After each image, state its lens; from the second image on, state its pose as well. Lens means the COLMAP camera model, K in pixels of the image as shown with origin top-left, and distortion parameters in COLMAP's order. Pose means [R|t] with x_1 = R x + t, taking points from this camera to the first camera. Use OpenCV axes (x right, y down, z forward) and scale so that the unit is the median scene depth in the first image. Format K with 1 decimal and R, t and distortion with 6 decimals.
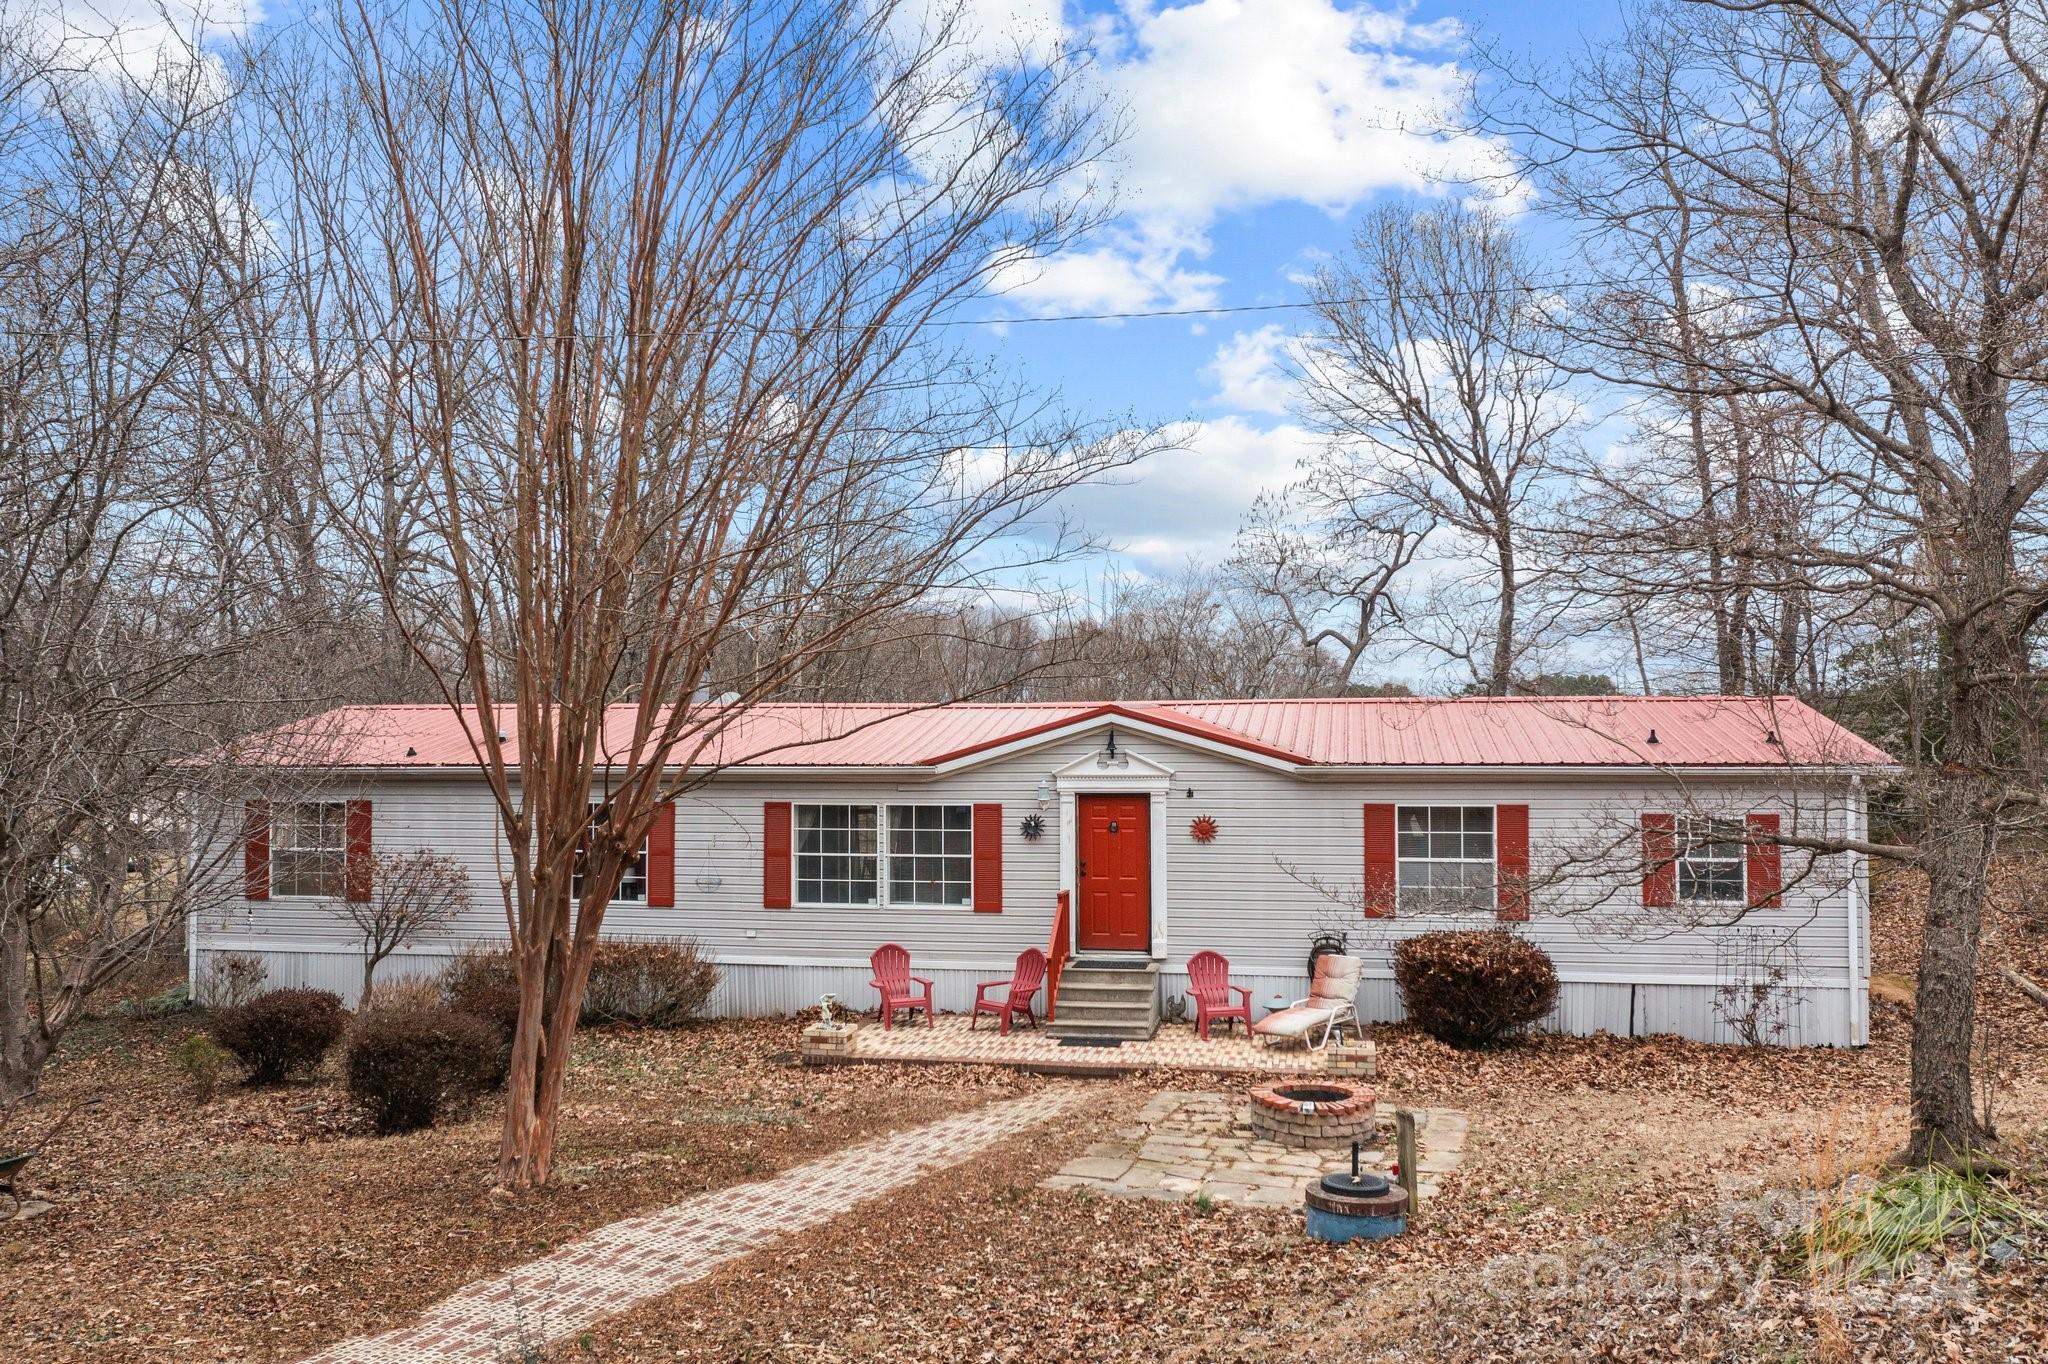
lens RADIAL K [[1634.0, 0, 1024.0], [0, 1634.0, 682.0], [0, 0, 1]] dist [-0.004004, 0.001445]
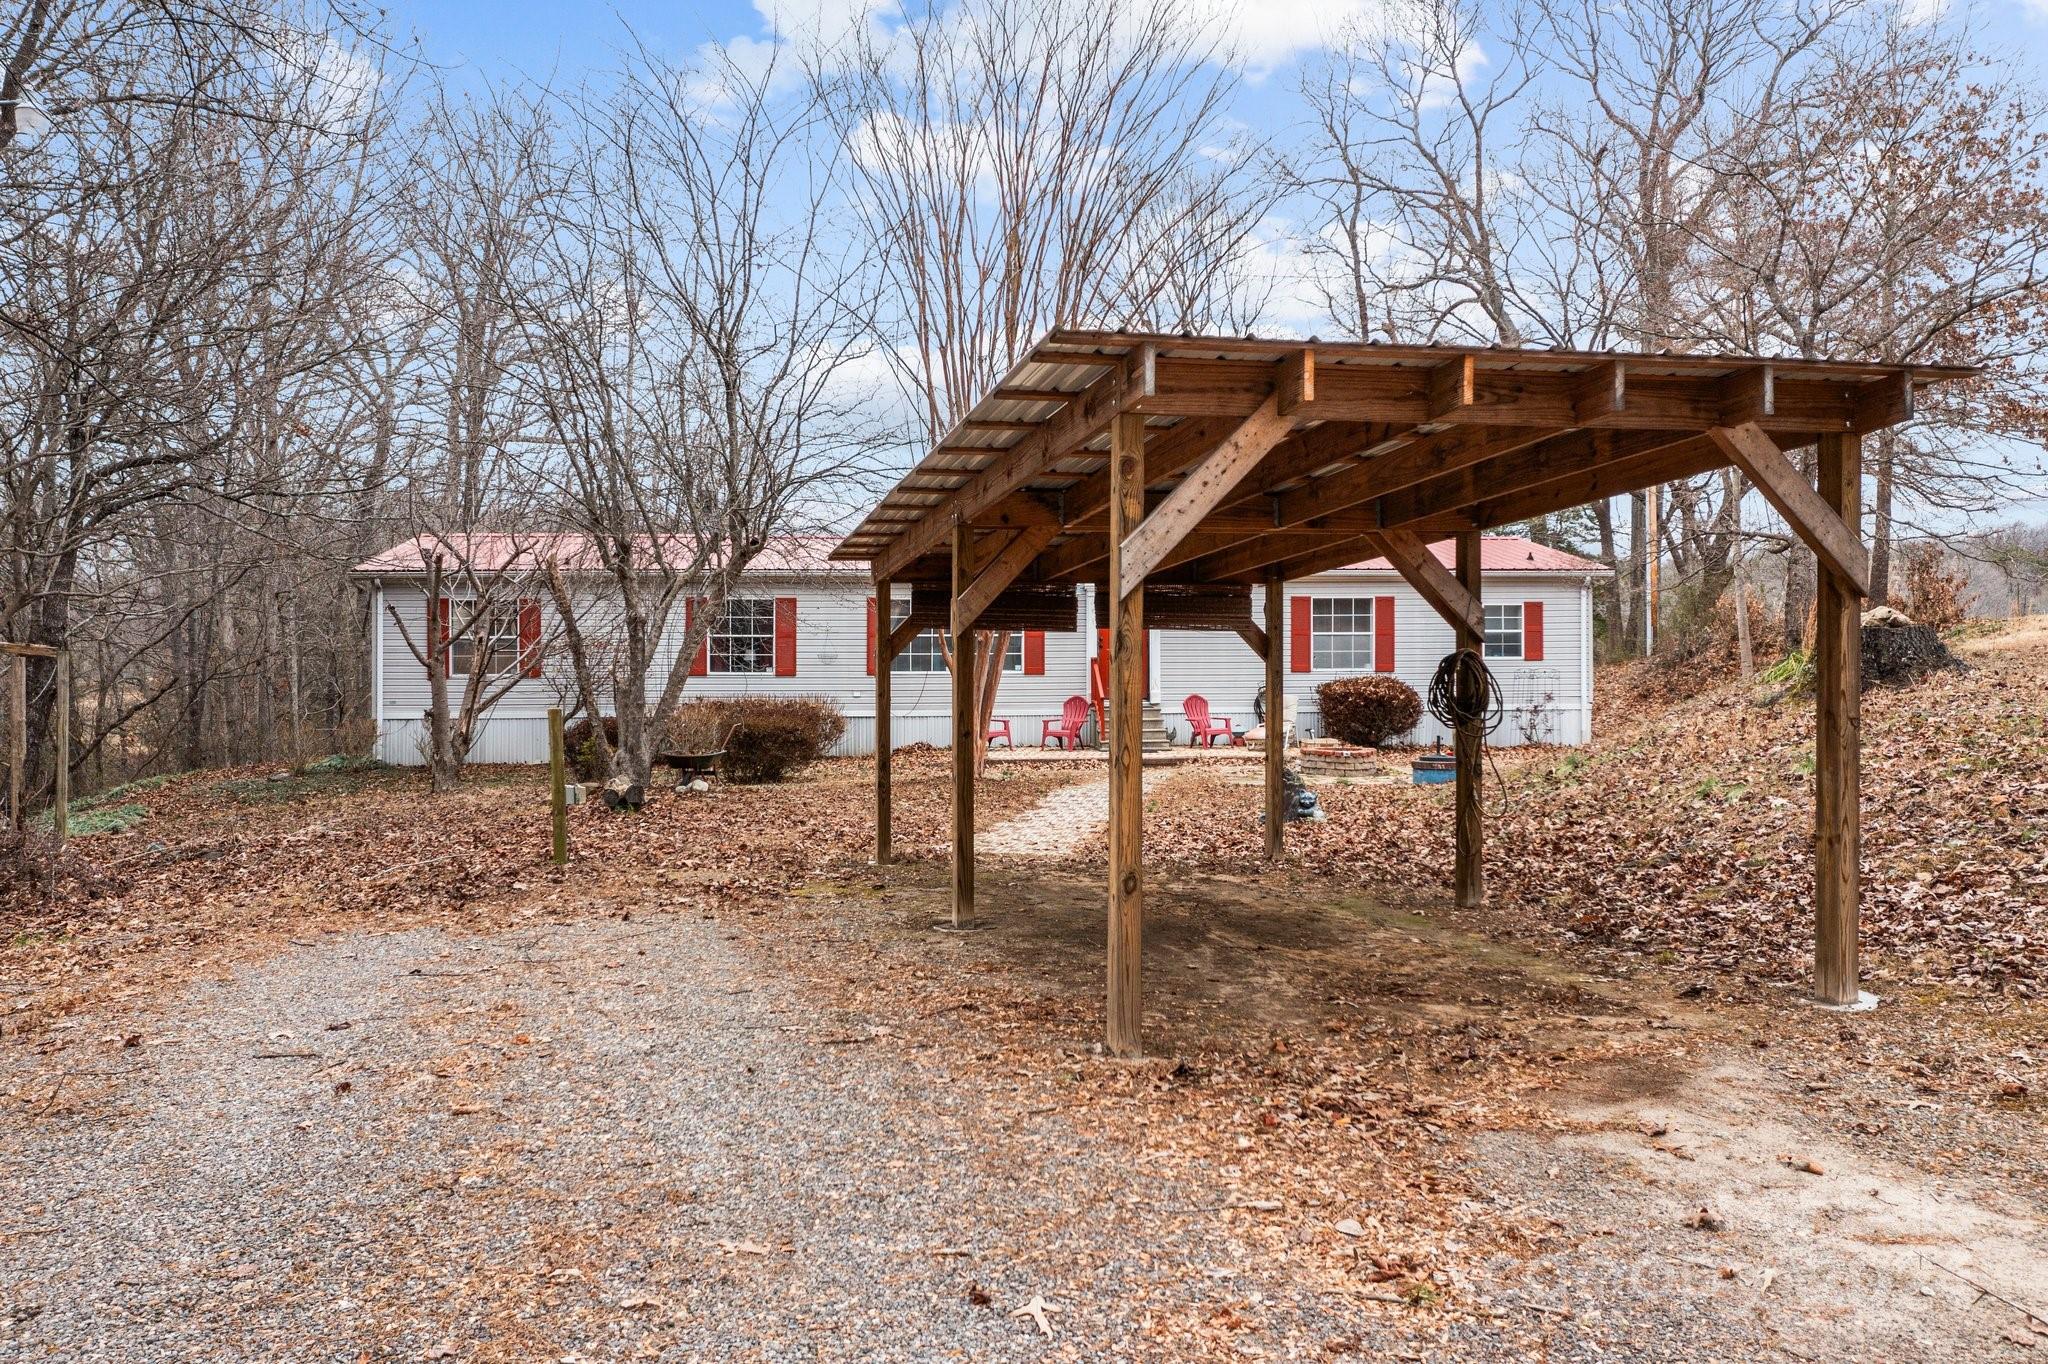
lens RADIAL K [[1635.5, 0, 1032.9], [0, 1635.5, 629.9], [0, 0, 1]] dist [-0.001983, 0.003878]
pose [[0.959757, 0.002182, 0.280825, -0.434633], [-0.008857, 0.999708, 0.022500, 0.072946], [-0.280693, -0.024082, 0.959495, -0.365660]]
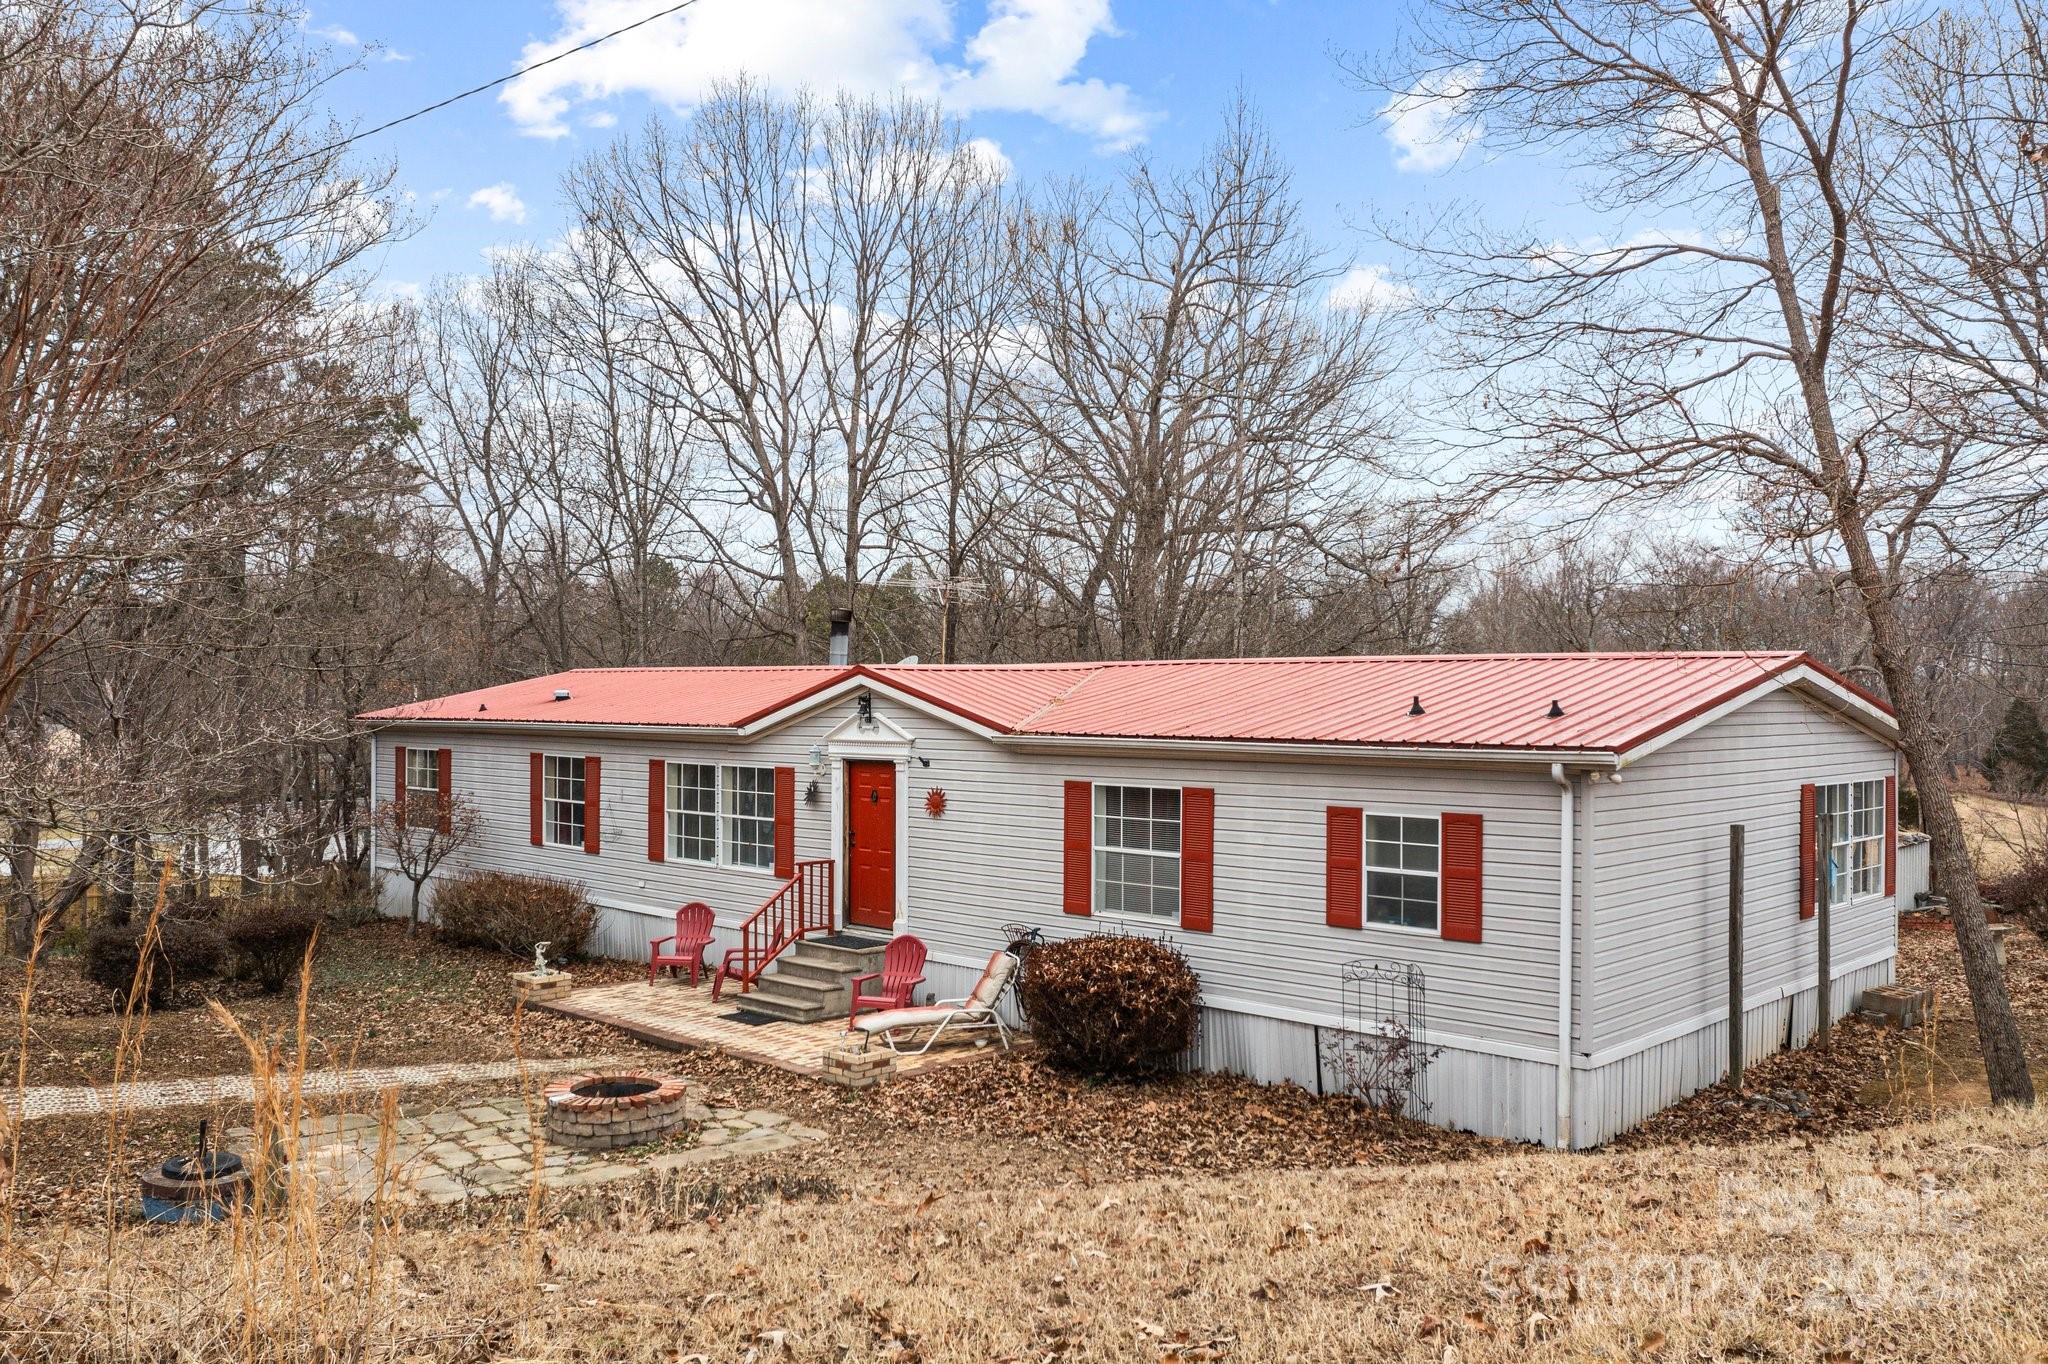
lens RADIAL K [[1622.9, 0, 1024.0], [0, 1622.9, 682.0], [0, 0, 1]] dist [-0.005963, 0.007981]
pose [[0.840121, 0.004878, -0.542377, 0.645605], [0.002016, 0.999925, 0.012116, 0.012607], [0.542395, -0.011272, 0.840048, 0.273113]]
